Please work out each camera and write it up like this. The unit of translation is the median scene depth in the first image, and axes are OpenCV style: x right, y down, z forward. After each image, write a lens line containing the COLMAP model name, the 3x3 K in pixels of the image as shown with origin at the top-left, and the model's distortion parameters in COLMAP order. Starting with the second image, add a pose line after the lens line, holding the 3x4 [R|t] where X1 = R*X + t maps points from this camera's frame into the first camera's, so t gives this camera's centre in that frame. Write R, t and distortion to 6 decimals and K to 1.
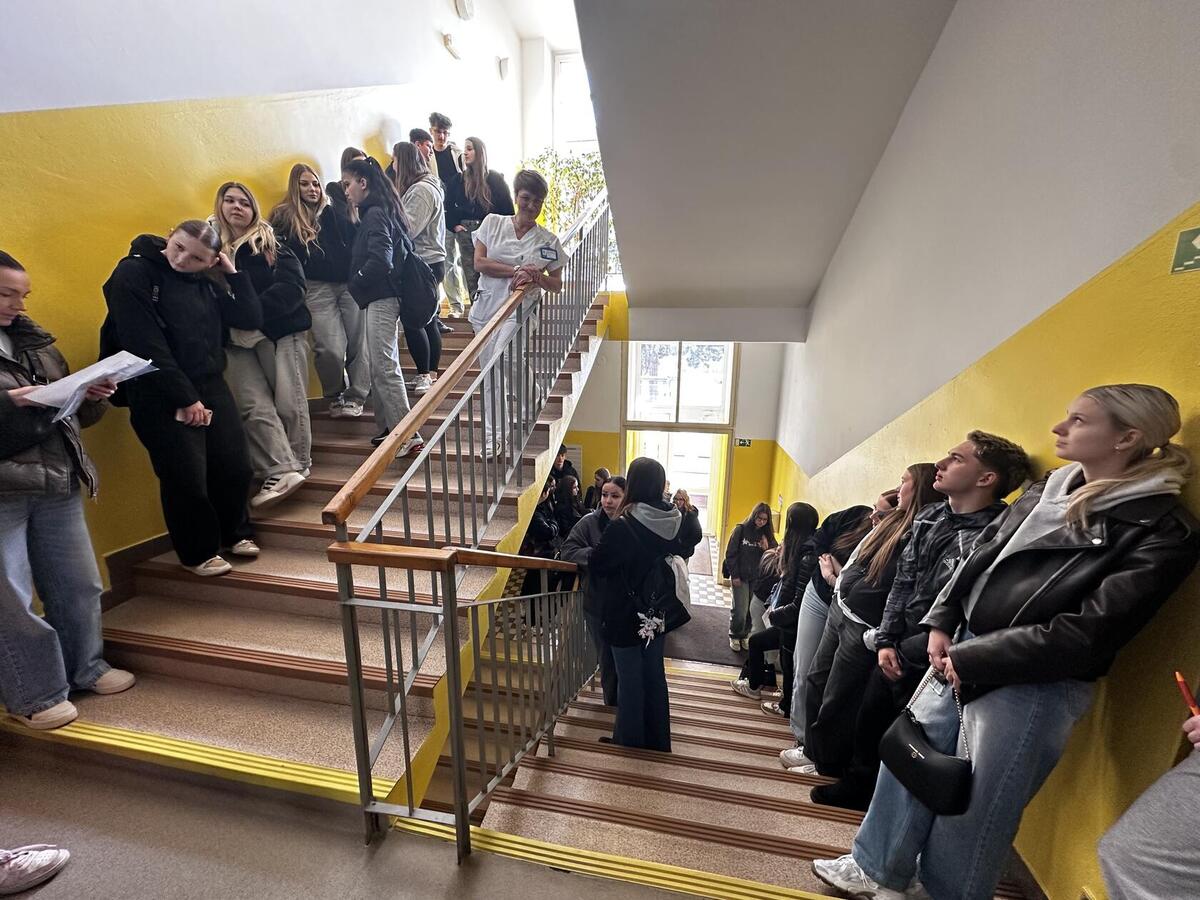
lens RADIAL K [[473.0, 0, 600.0], [0, 473.0, 450.0], [0, 0, 1]] dist [-0.011735, 0.007867]
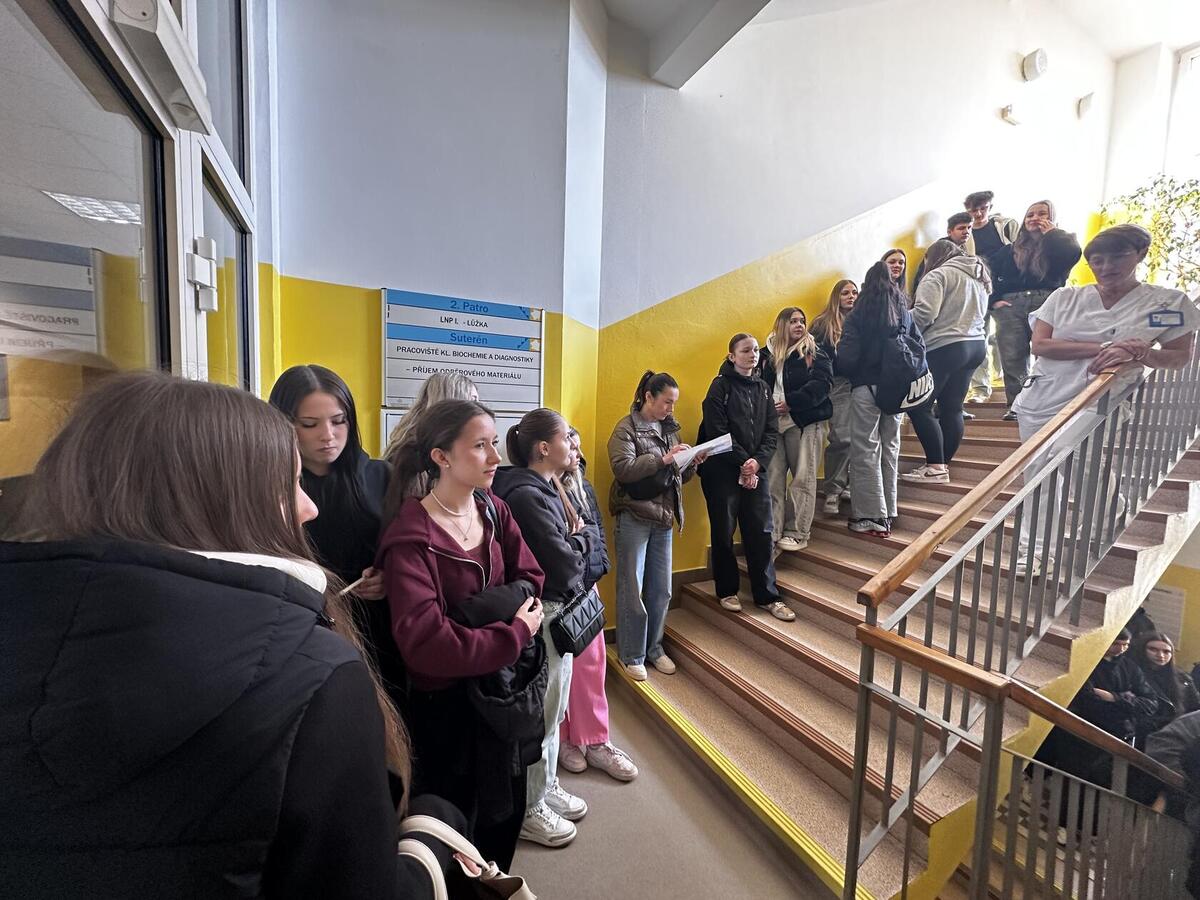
lens RADIAL K [[473.0, 0, 600.0], [0, 473.0, 450.0], [0, 0, 1]] dist [-0.011735, 0.007867]
pose [[0.612667, 0.065214, -0.787646, -0.064996], [-0.188806, 0.979812, -0.065737, -0.004857], [0.767458, 0.188987, 0.612611, -0.101636]]
